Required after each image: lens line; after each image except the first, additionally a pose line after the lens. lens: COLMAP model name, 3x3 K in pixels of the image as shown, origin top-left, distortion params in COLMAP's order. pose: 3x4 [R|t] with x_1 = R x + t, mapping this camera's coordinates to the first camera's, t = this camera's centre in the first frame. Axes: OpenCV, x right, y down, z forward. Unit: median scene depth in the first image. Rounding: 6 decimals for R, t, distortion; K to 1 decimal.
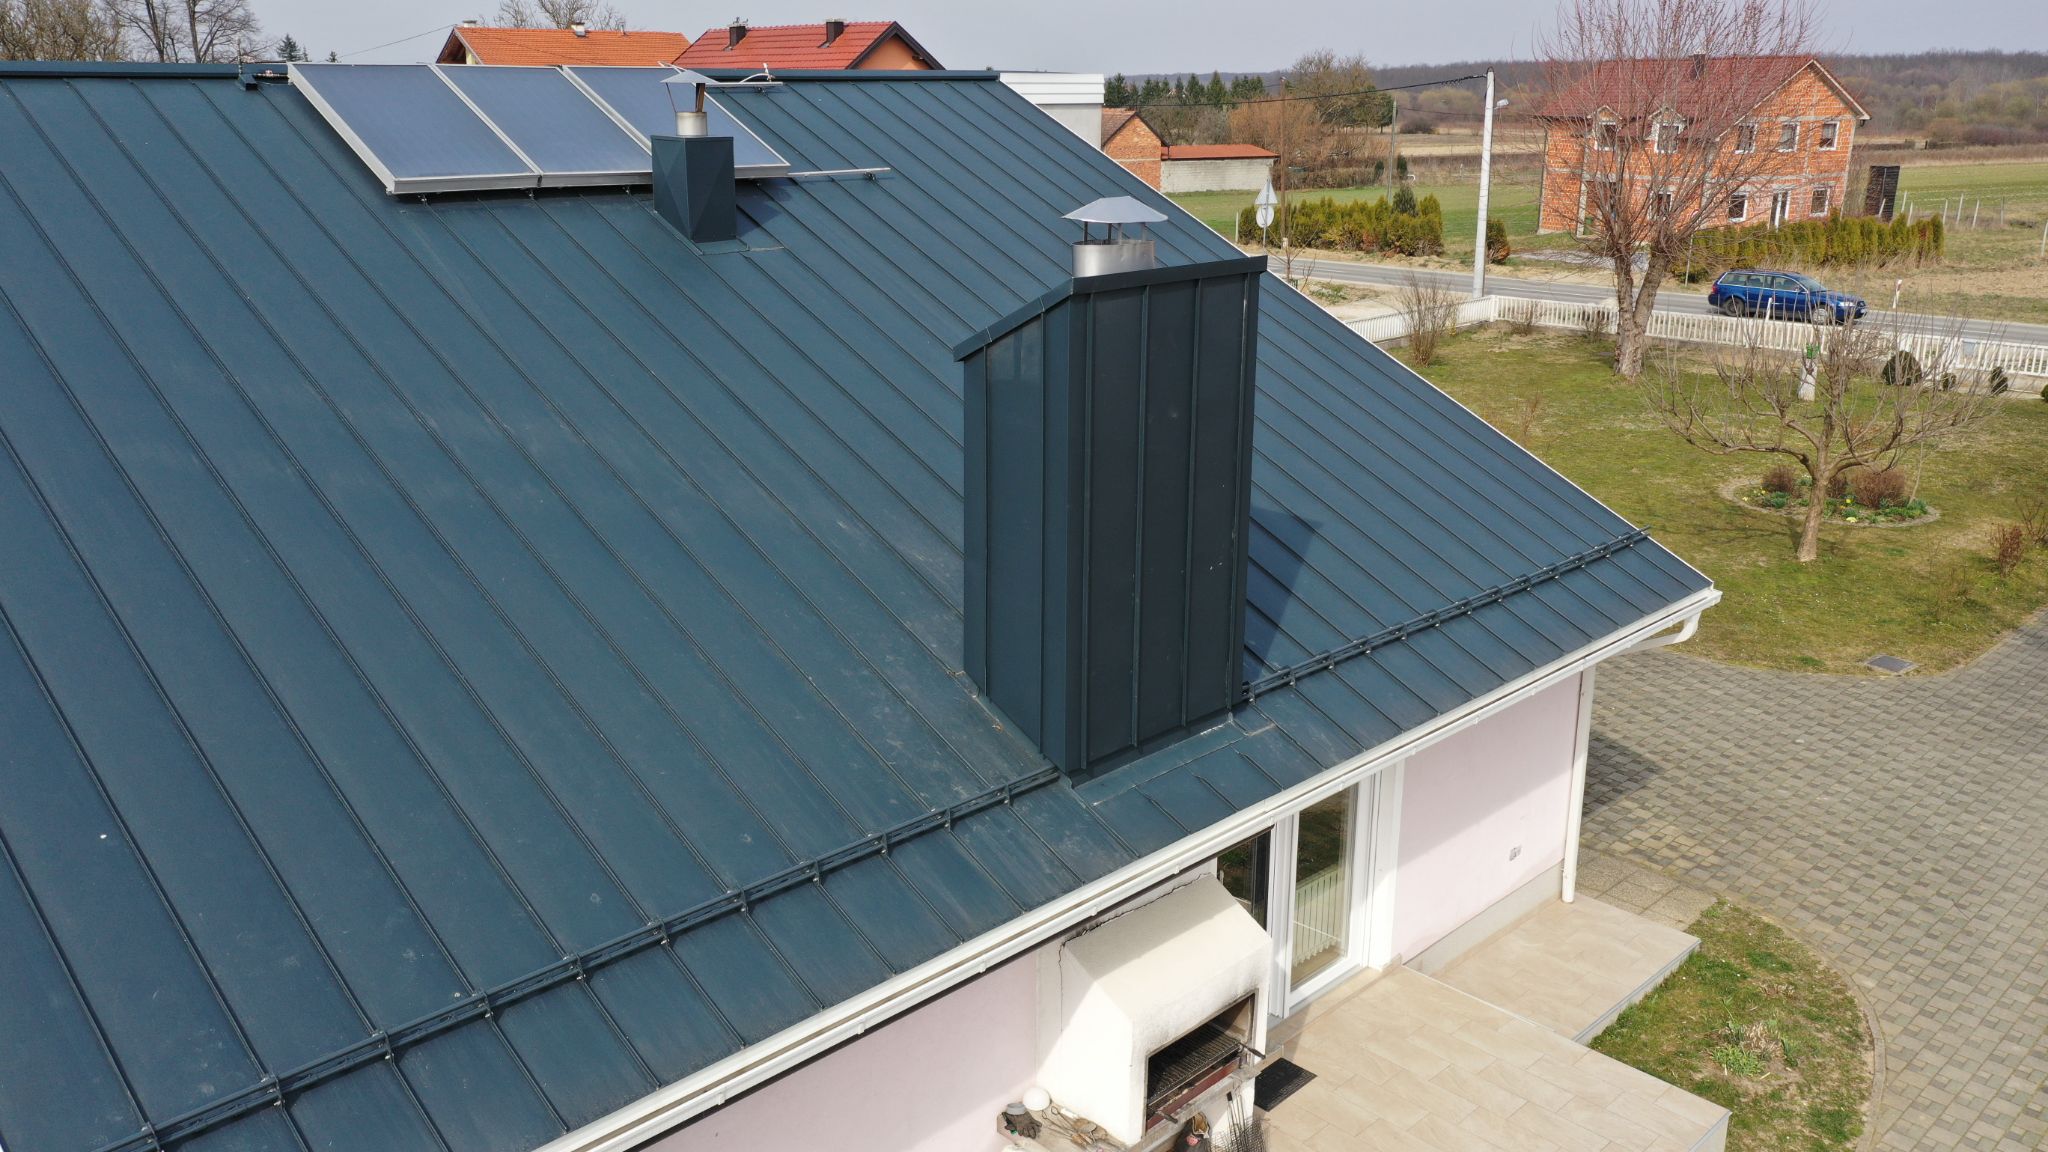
lens RADIAL K [[1617.8, 0, 1023.8], [0, 1617.8, 575.3], [0, 0, 1]] dist [0.010402, 0.001818]
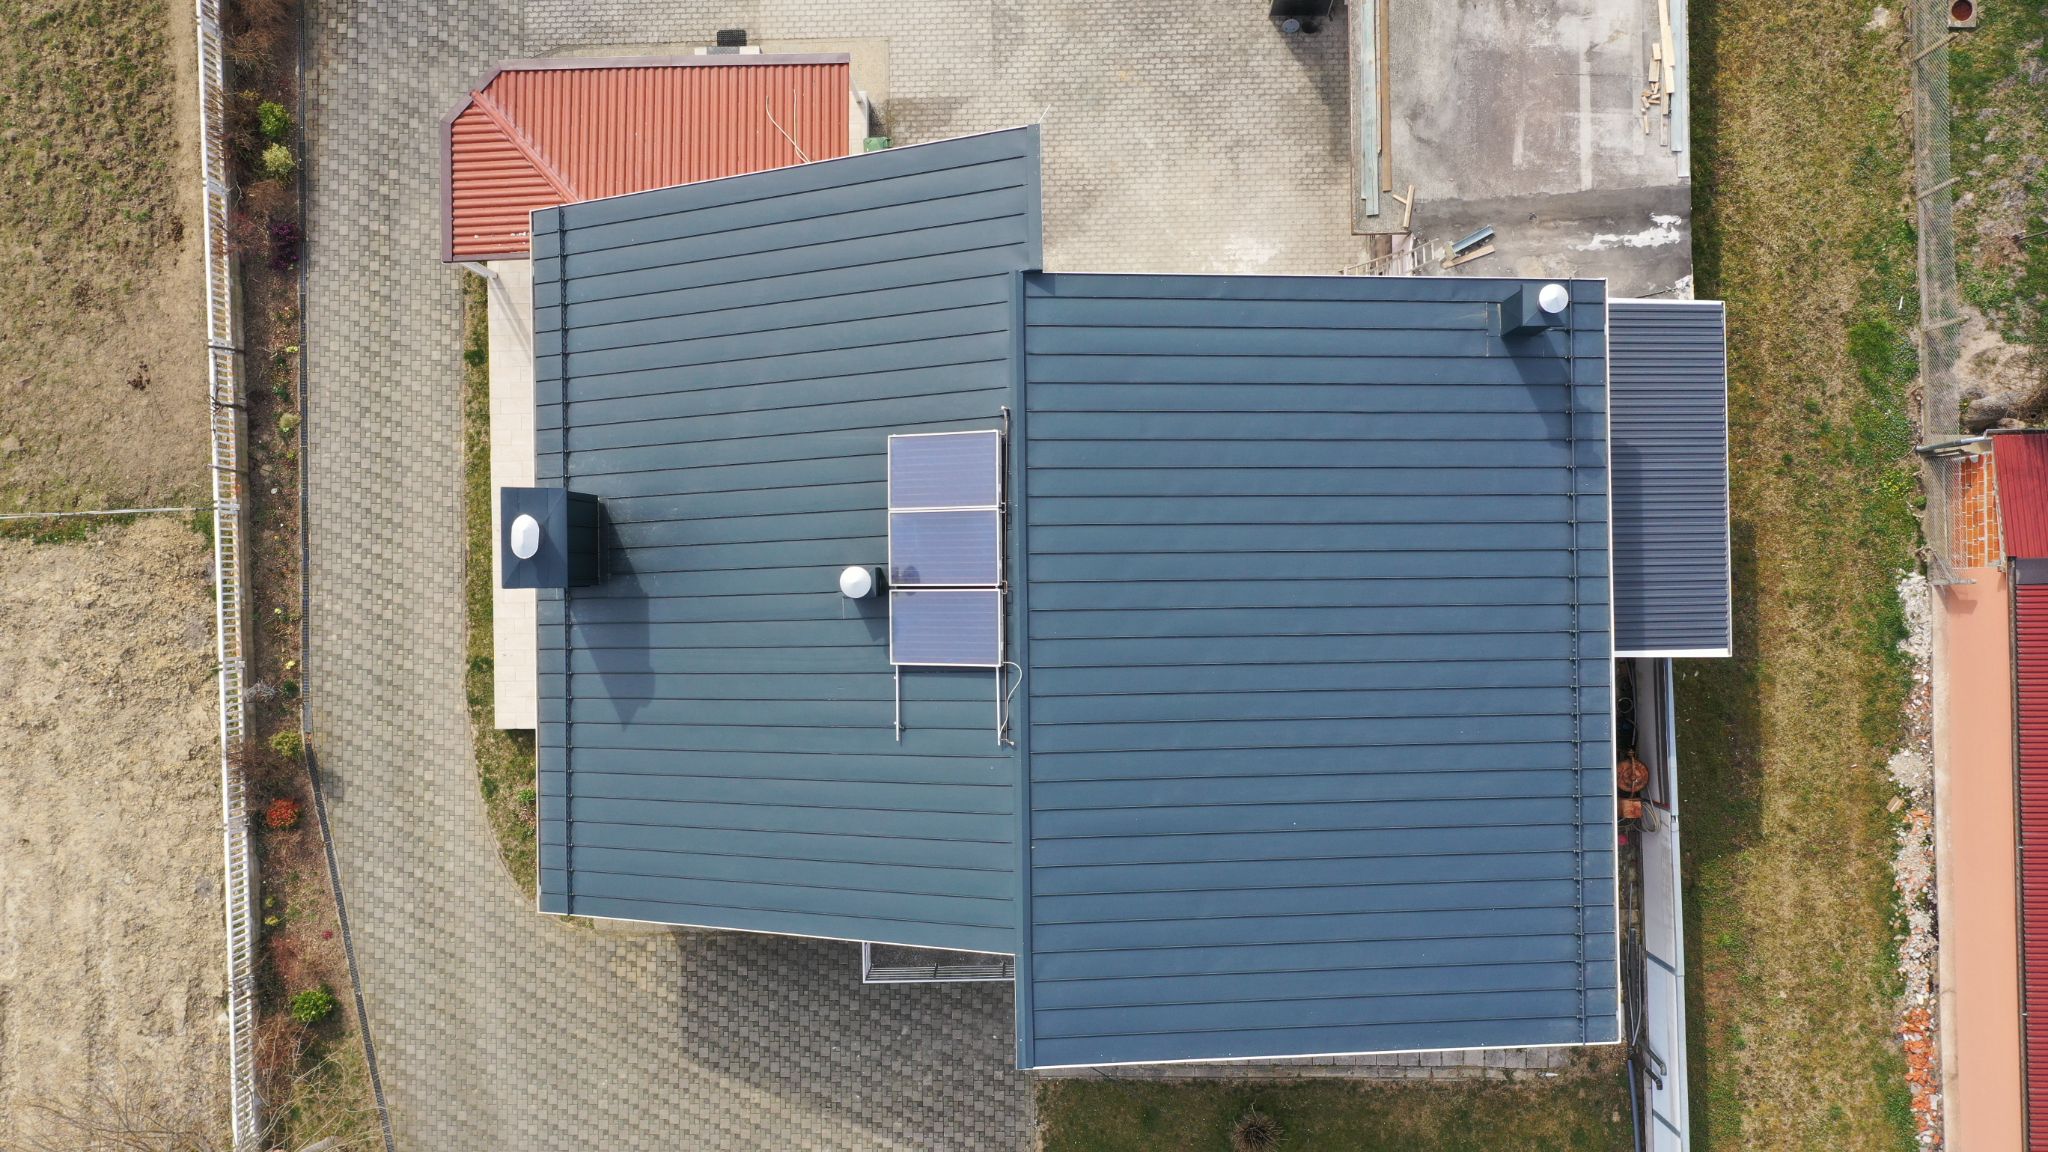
lens RADIAL K [[1617.8, 0, 1019.9], [0, 1617.8, 580.7], [0, 0, 1]] dist [0.010402, 0.001818]
pose [[-0.691822, 0.721817, 0.019026, -0.266978], [-0.183528, -0.201263, 0.962190, -1.536620], [0.698355, 0.662173, 0.271713, 0.434596]]
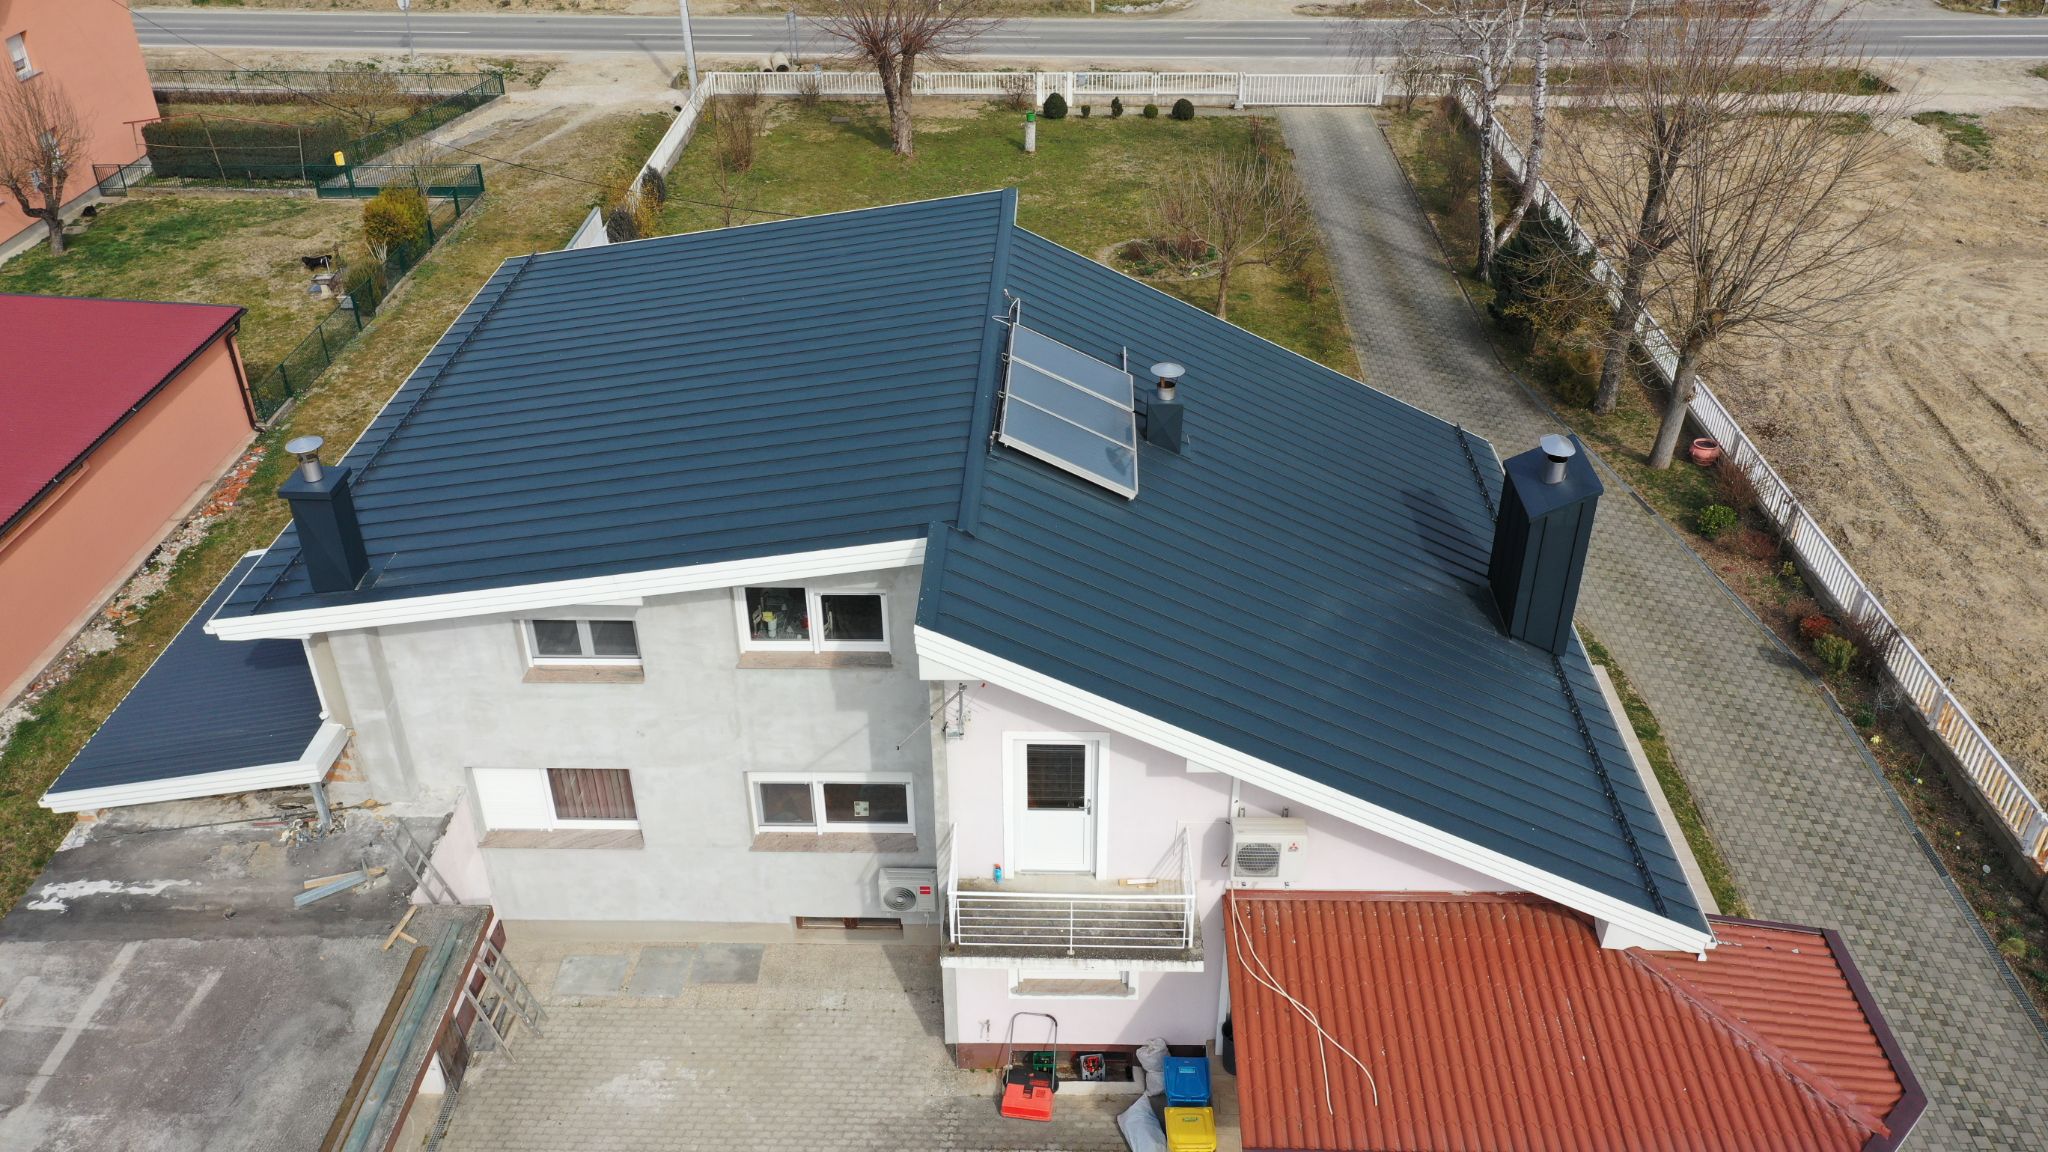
lens RADIAL K [[1617.8, 0, 1009.4], [0, 1617.8, 586.4], [0, 0, 1]] dist [0.010402, 0.001818]
pose [[0.730099, -0.368212, 0.575652, -1.003463], [0.203809, 0.921402, 0.330878, -0.497356], [-0.652241, -0.124251, 0.747759, -0.157420]]
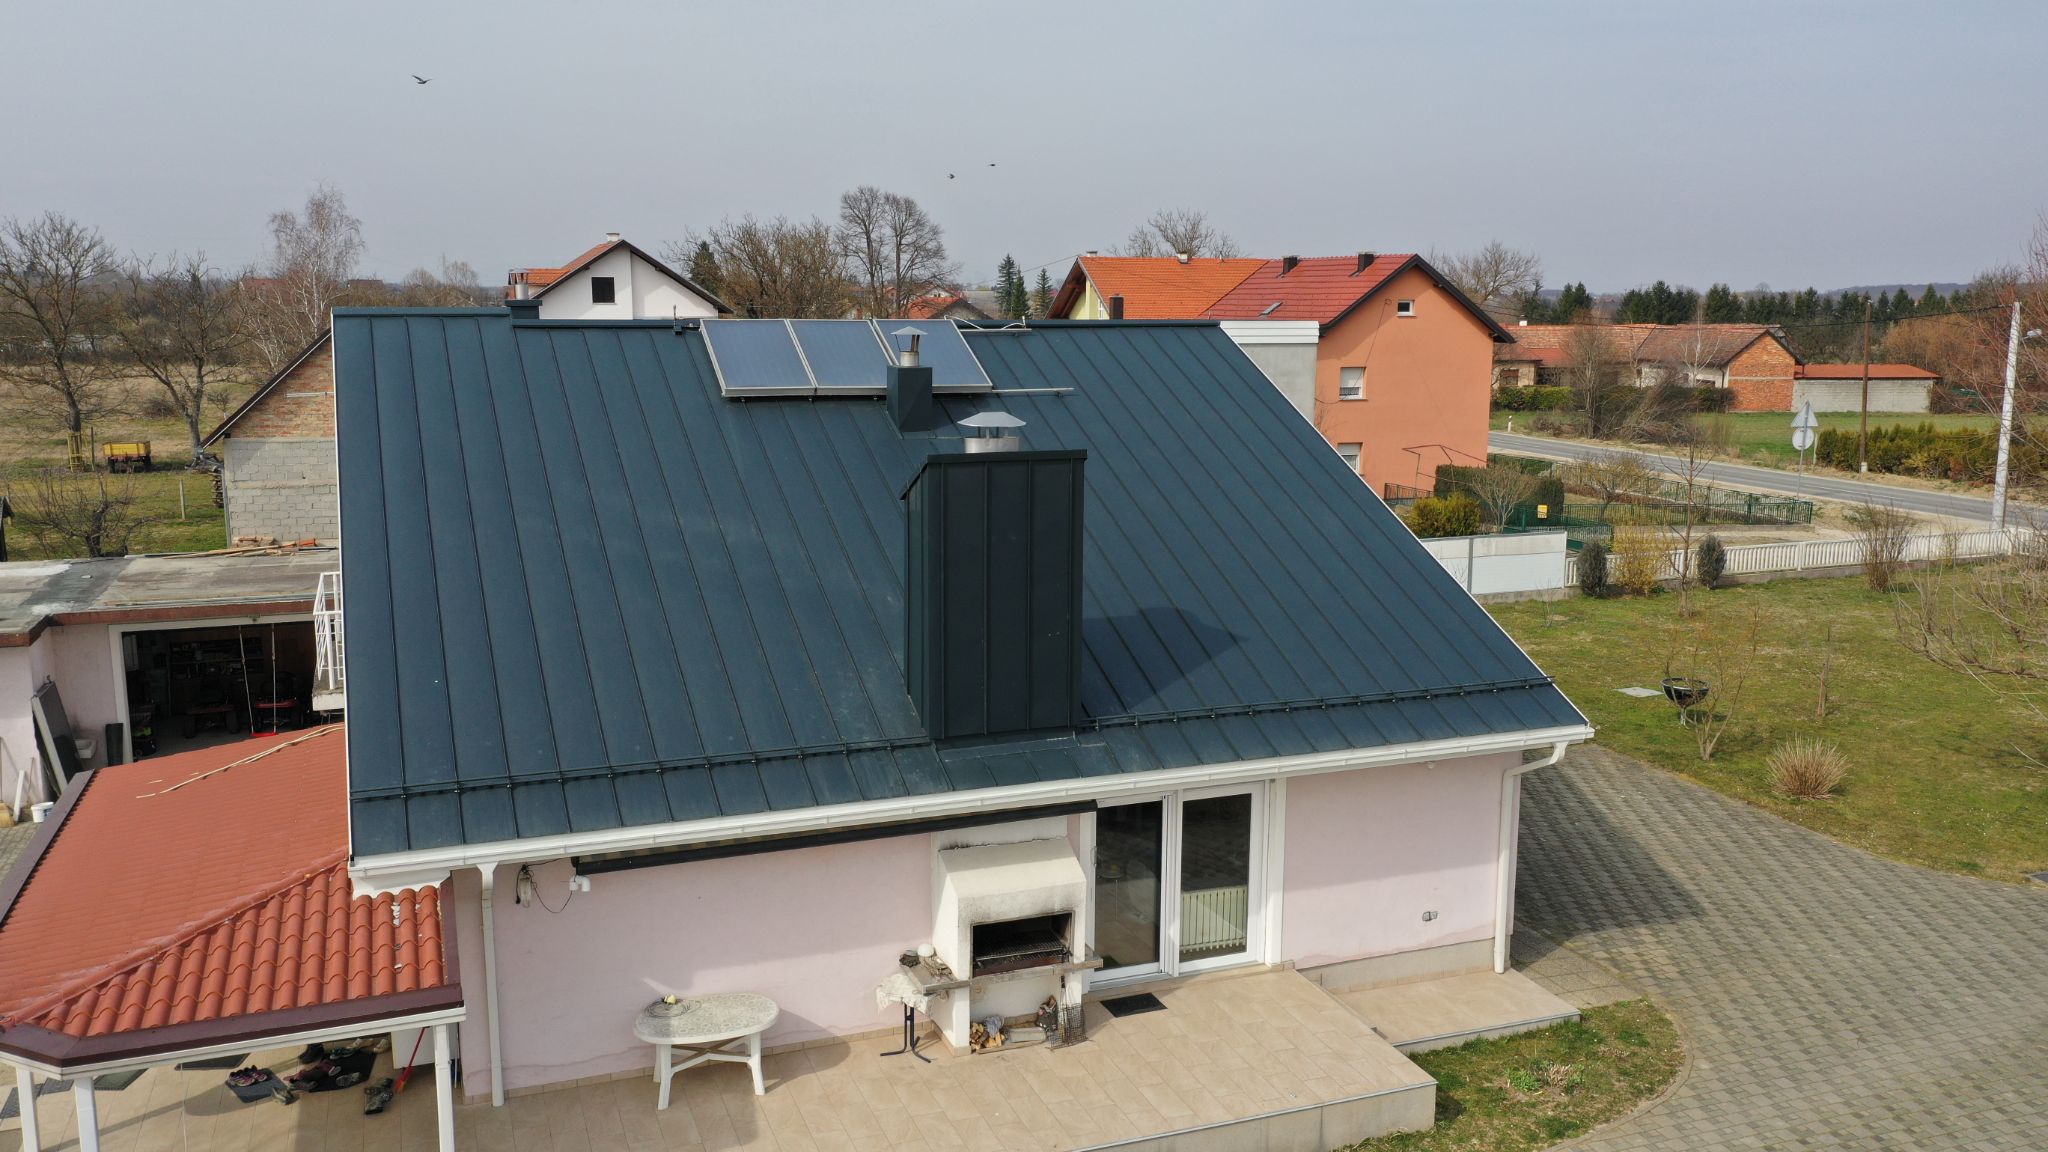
lens RADIAL K [[1617.8, 0, 1021.8], [0, 1617.8, 575.6], [0, 0, 1]] dist [0.010402, 0.001818]
pose [[0.914874, 0.074134, -0.396874, 0.387451], [-0.121728, 0.987903, -0.096073, 0.051254], [0.384951, 0.136205, 0.912831, -0.273318]]
